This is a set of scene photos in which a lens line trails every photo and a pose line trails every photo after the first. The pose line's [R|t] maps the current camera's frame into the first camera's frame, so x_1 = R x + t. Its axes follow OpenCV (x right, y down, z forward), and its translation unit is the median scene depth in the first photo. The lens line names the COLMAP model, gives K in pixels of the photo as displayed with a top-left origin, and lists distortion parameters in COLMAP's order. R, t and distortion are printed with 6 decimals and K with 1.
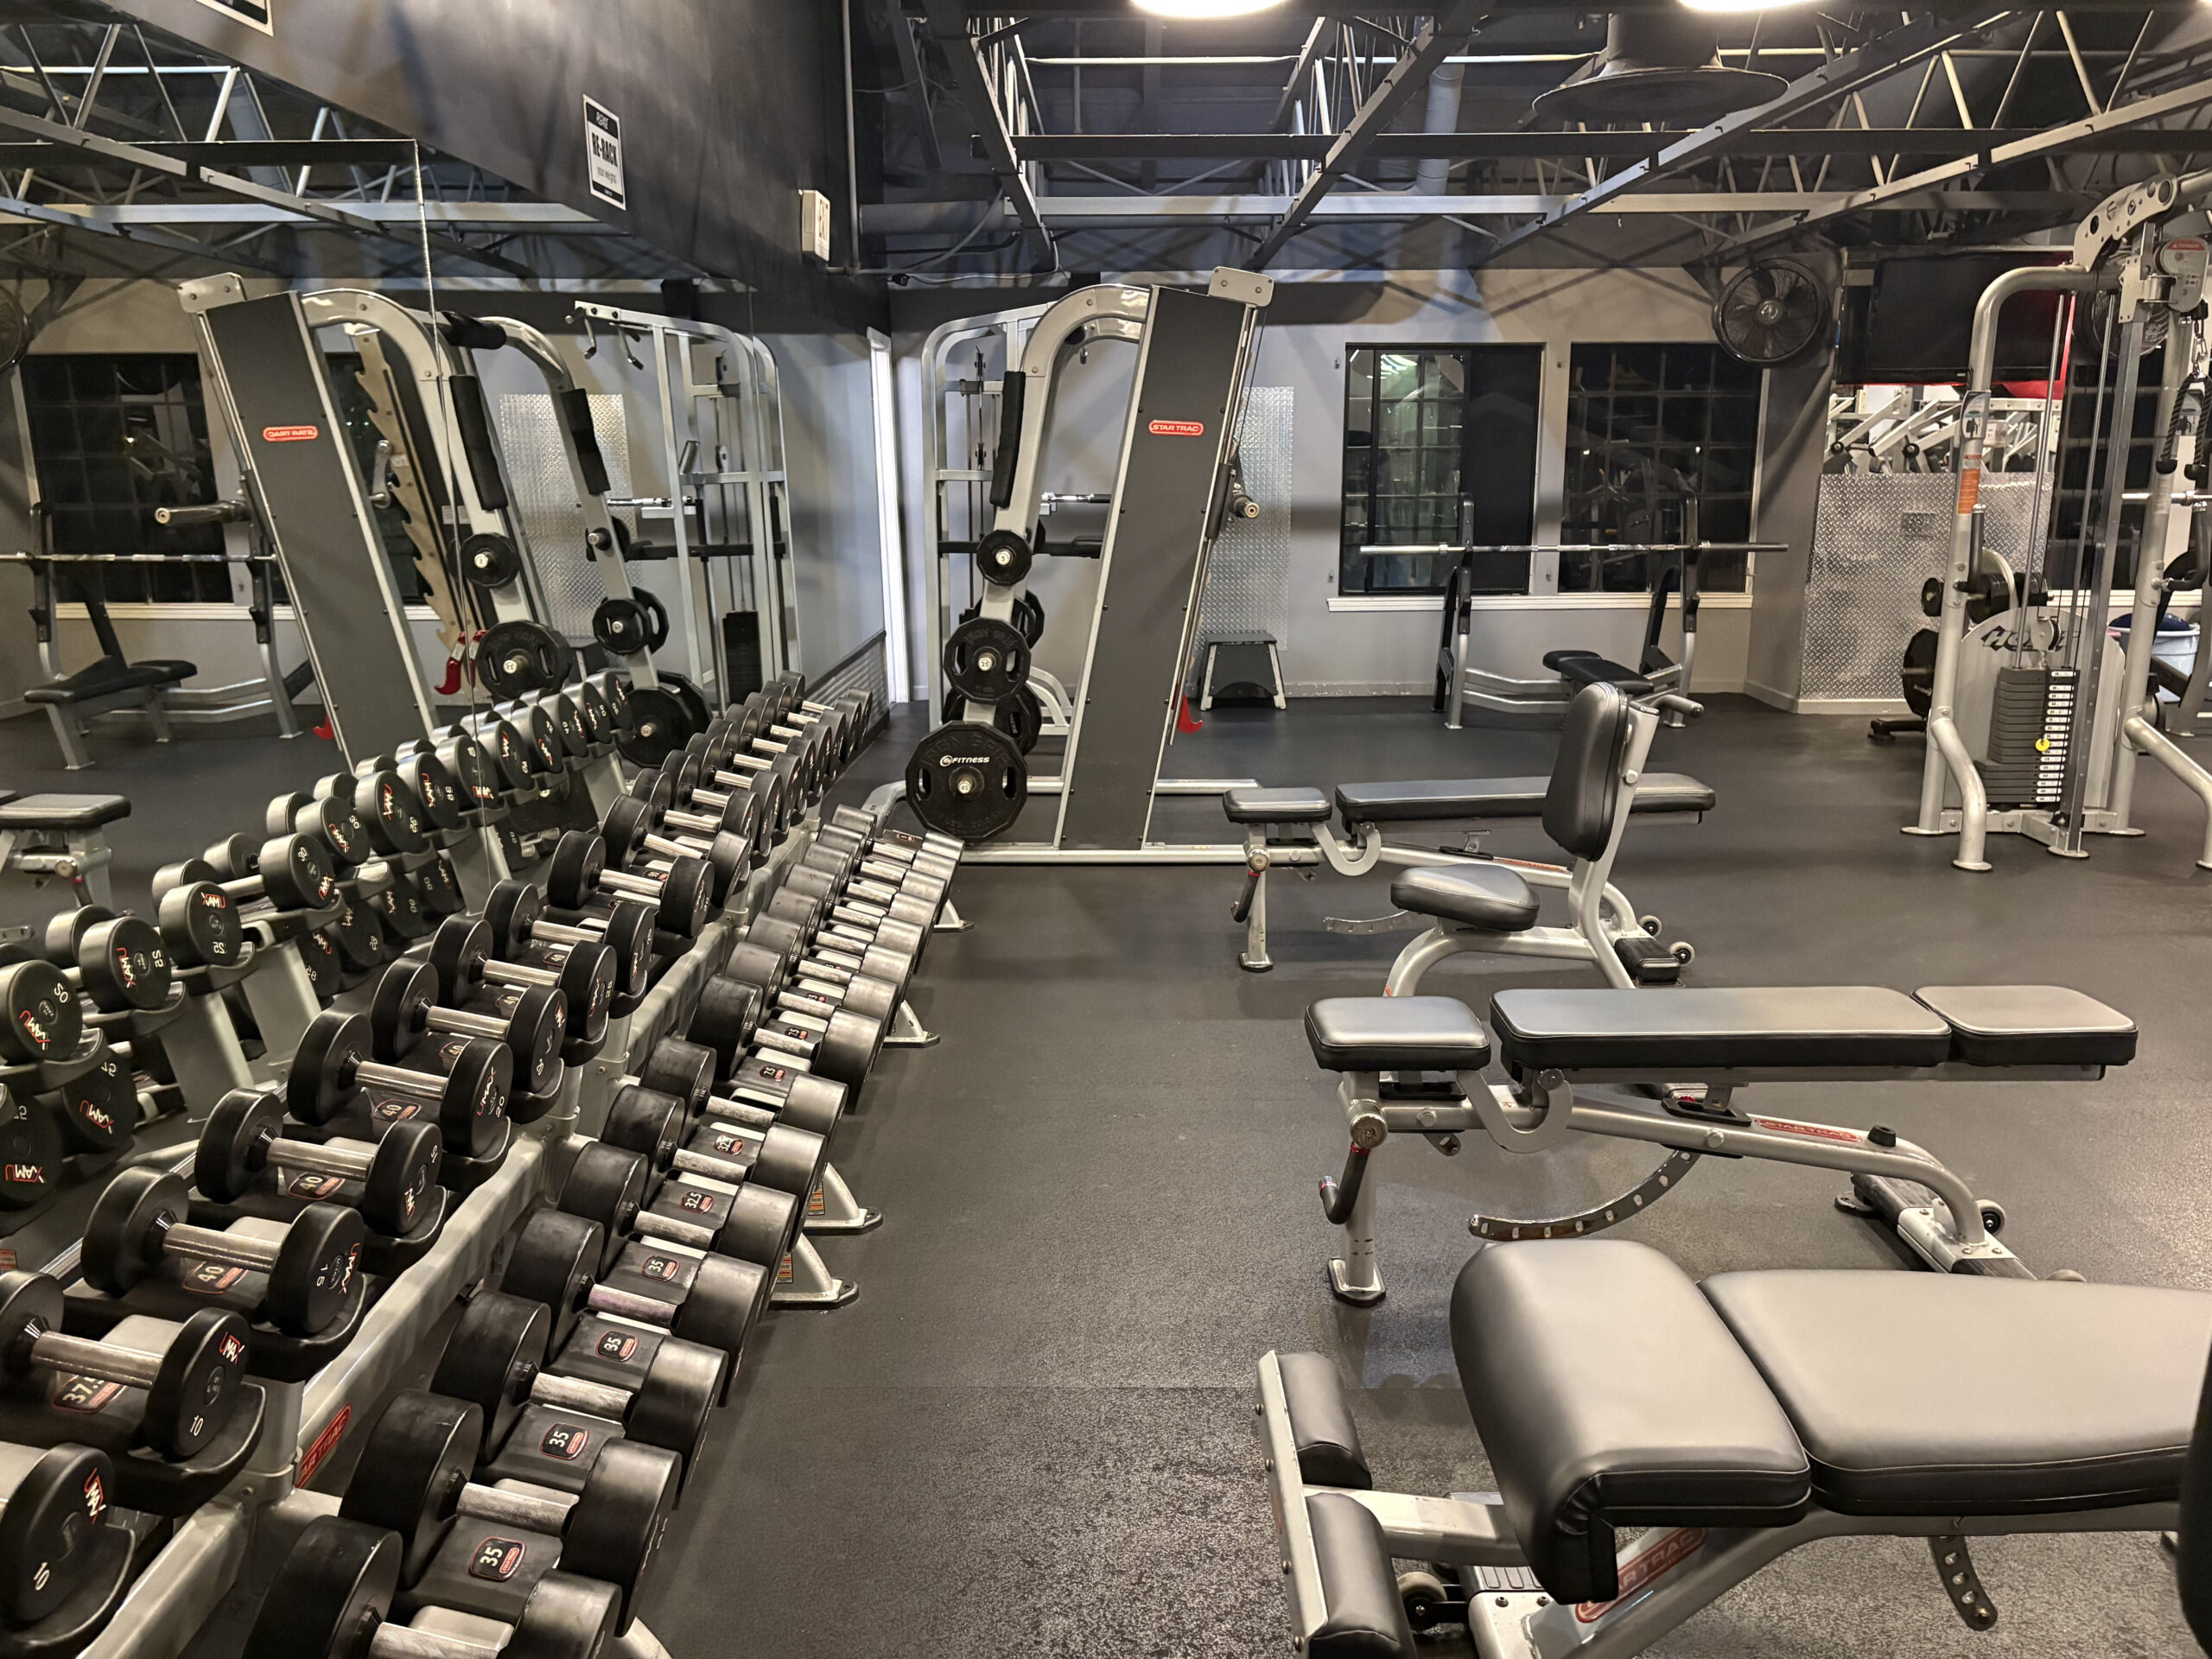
lens RADIAL K [[1670.4, 0, 1106.0], [0, 1670.4, 829.5], [0, 0, 1]] dist [0.115552, -0.090212]
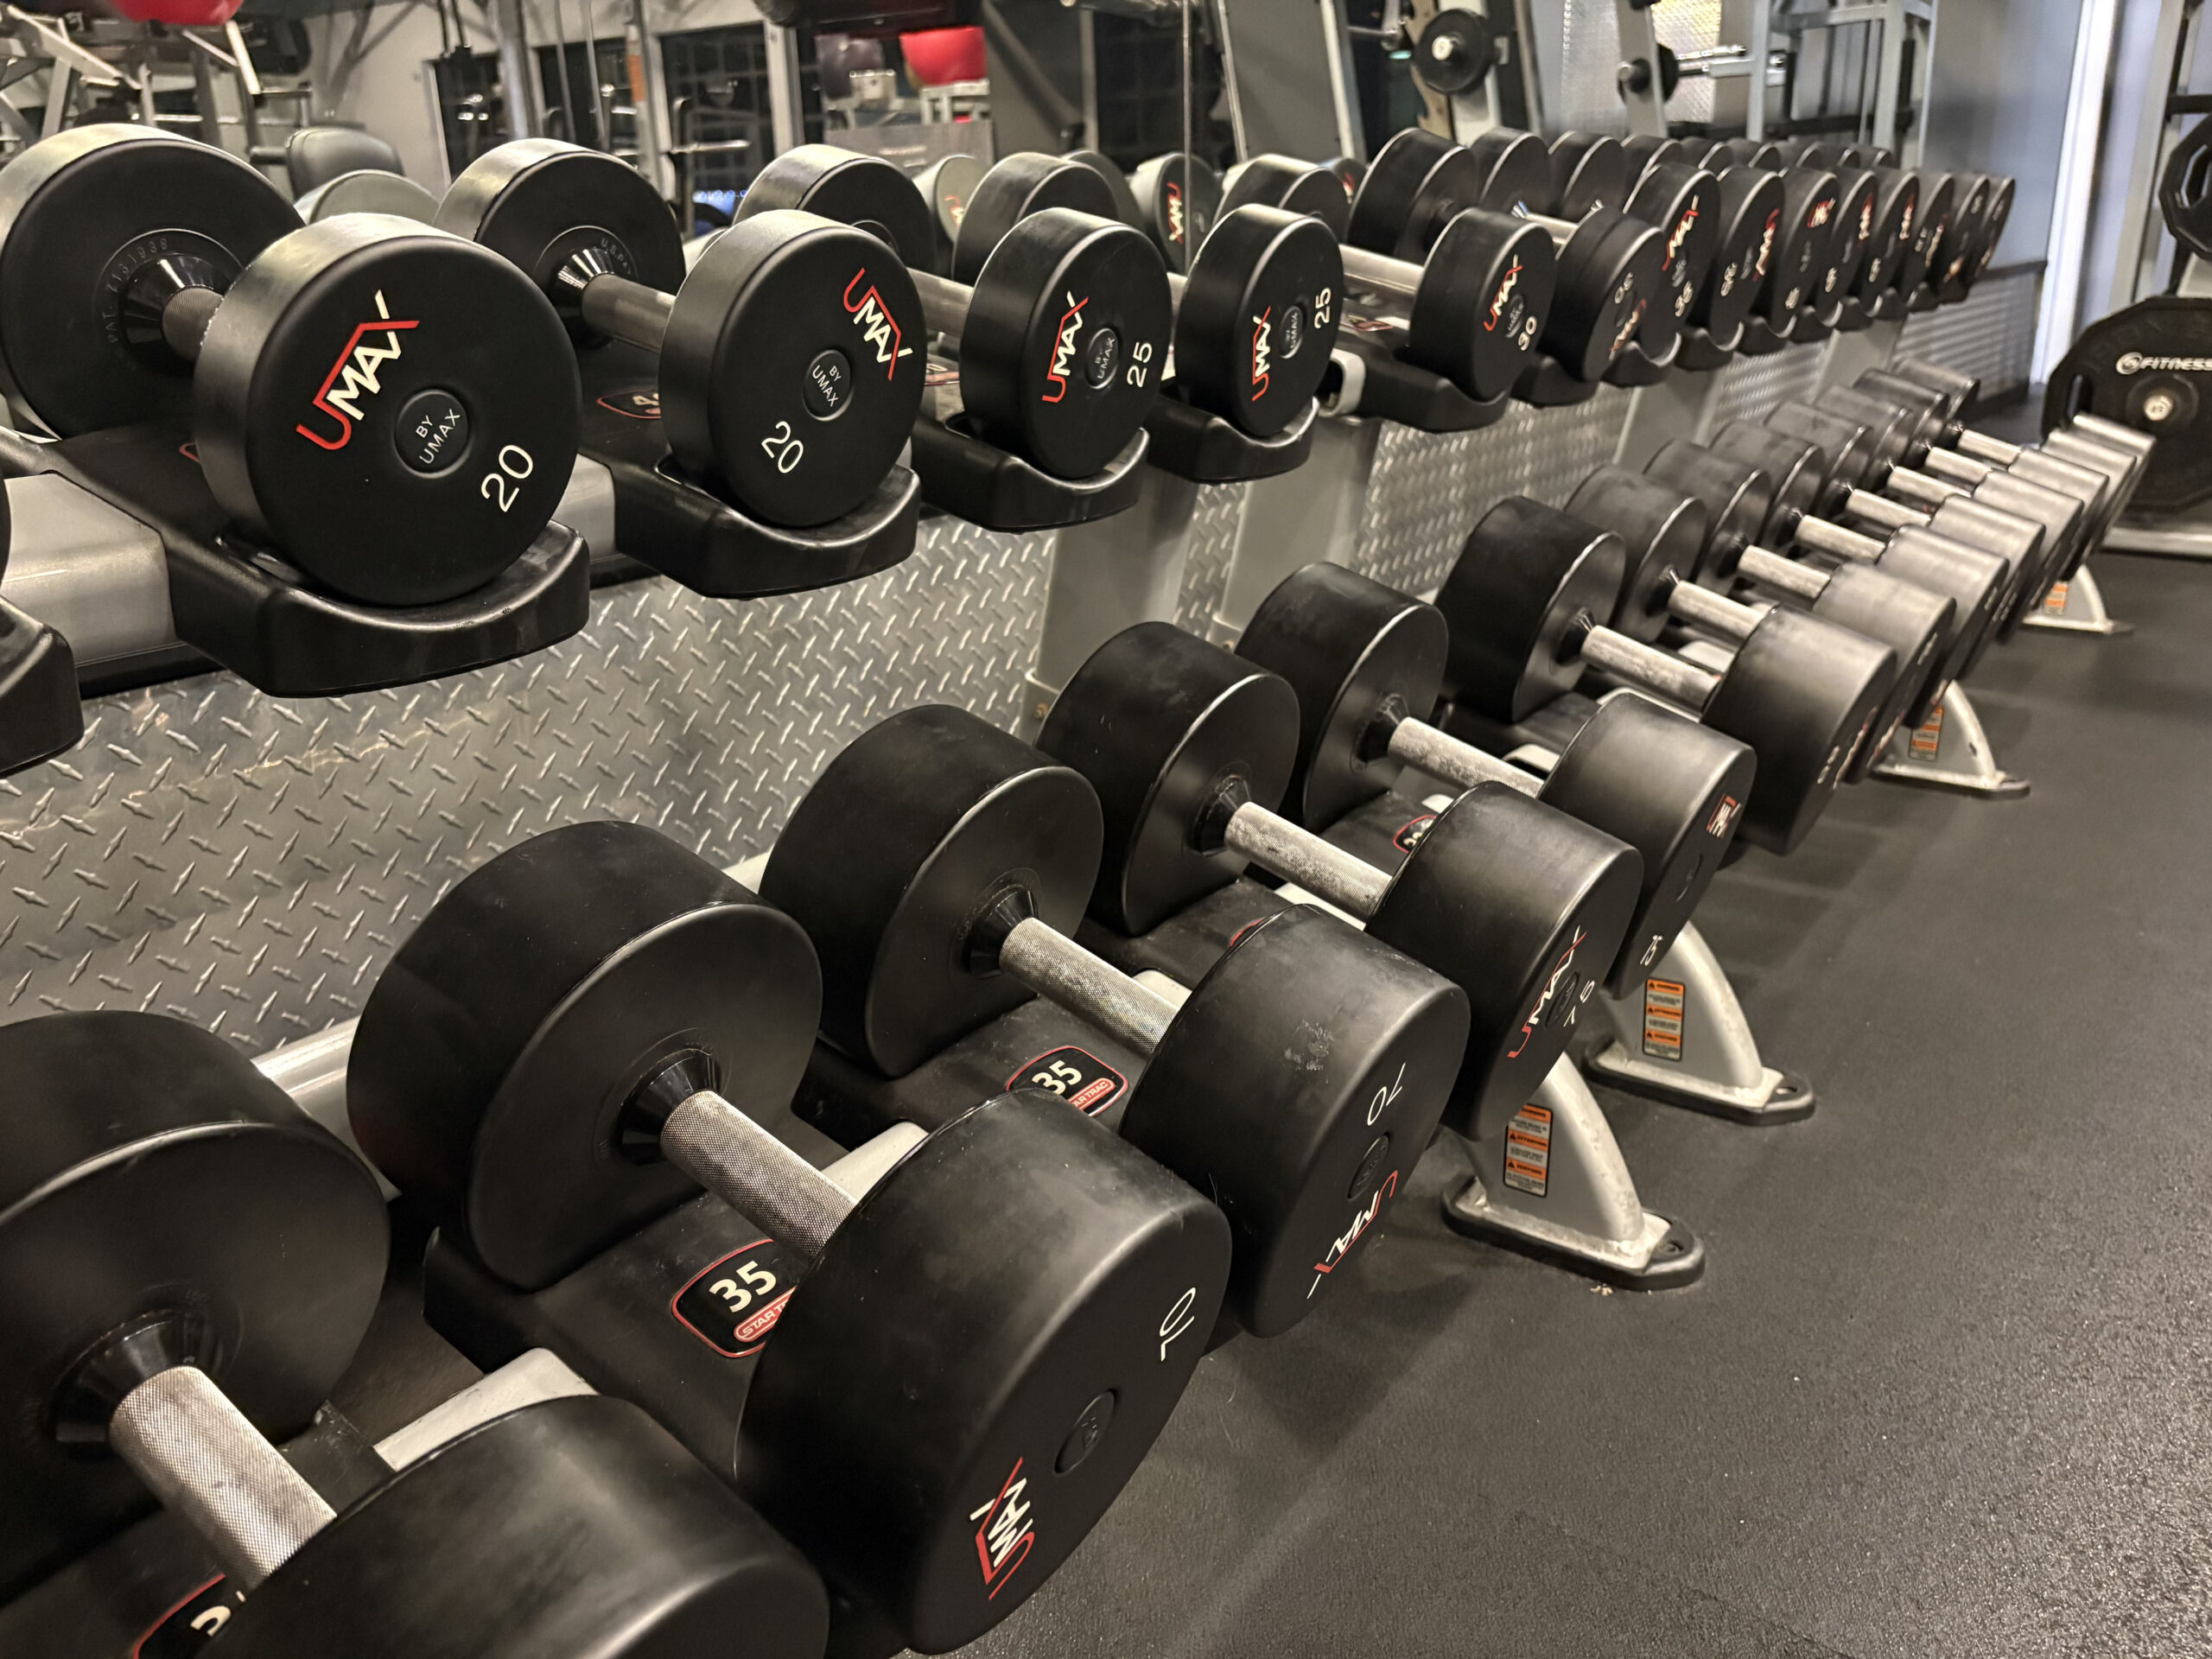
lens RADIAL K [[1653.7, 0, 1092.9], [0, 1653.7, 842.2], [0, 0, 1]] dist [0.040342, -0.050142]
pose [[0.807332, 0.188798, -0.559080, -0.018925], [-0.112726, 0.979332, 0.167933, 0.038670], [0.579231, -0.072555, 0.811928, 0.186852]]
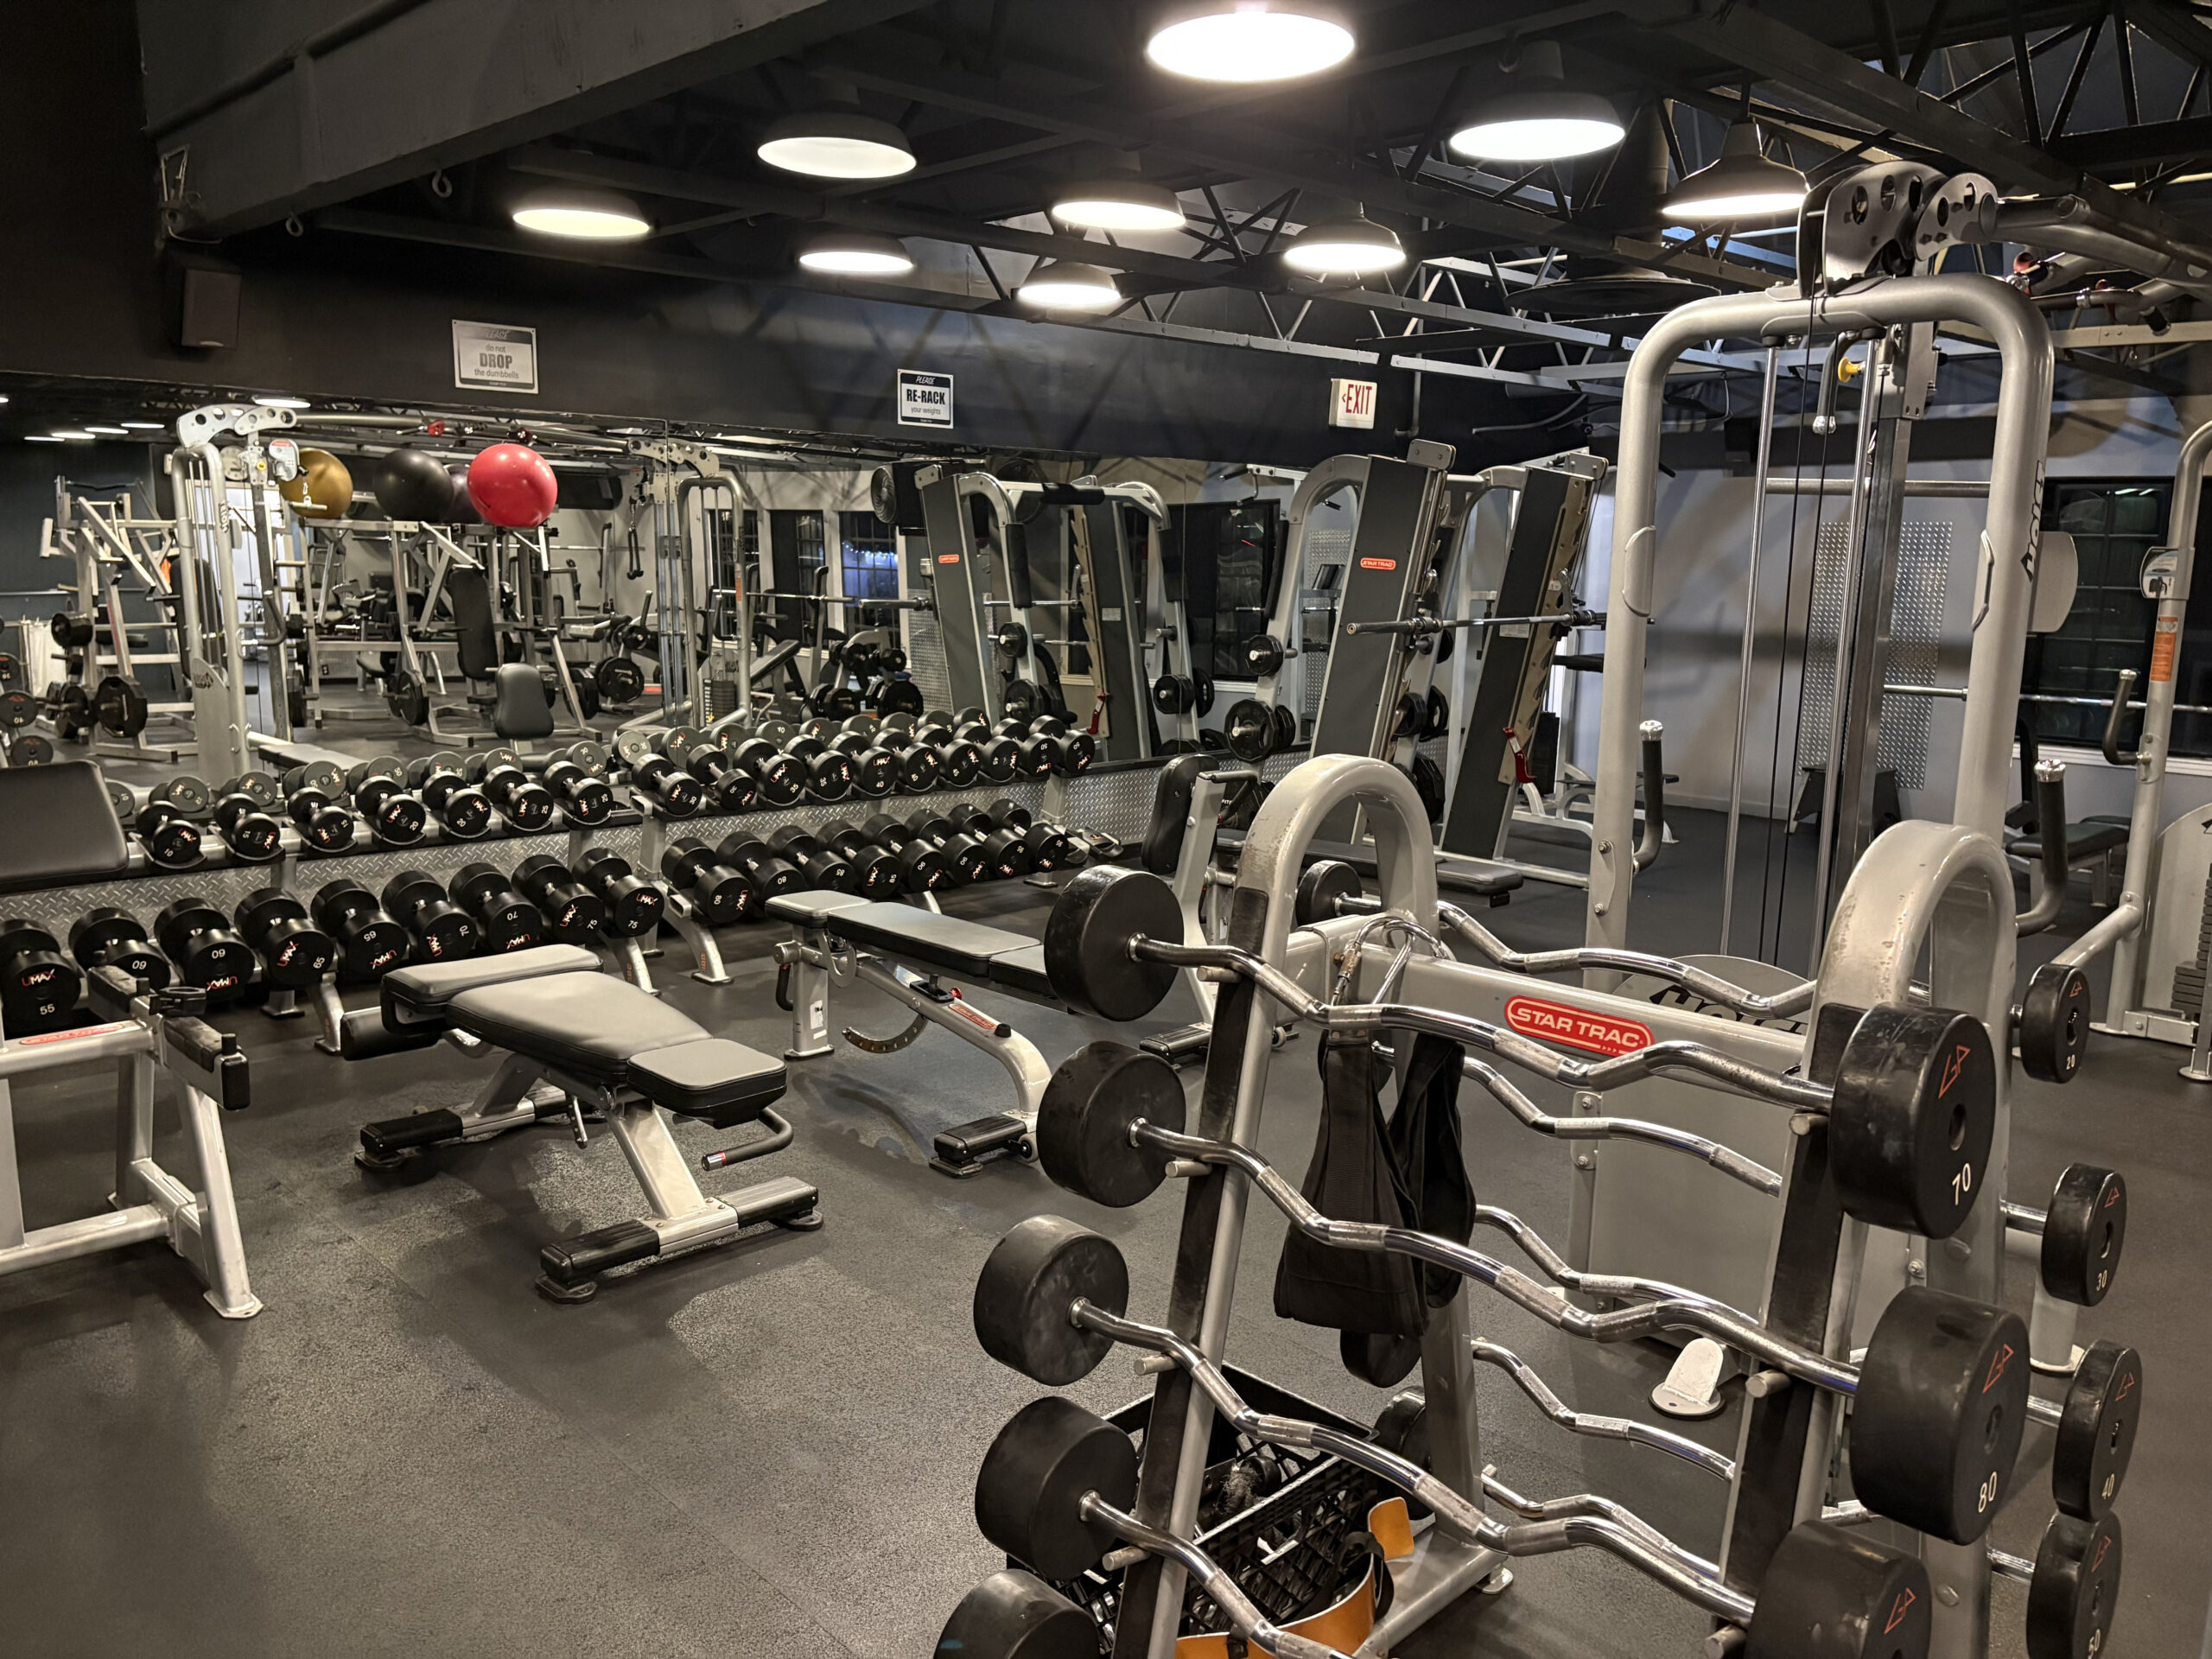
lens RADIAL K [[1653.7, 0, 1092.9], [0, 1653.7, 842.2], [0, 0, 1]] dist [0.040342, -0.050142]
pose [[0.682356, 0.140726, -0.717347, 0.518867], [-0.179254, 0.983547, 0.022438, -0.012481], [0.708702, 0.113277, 0.696355, -0.004914]]
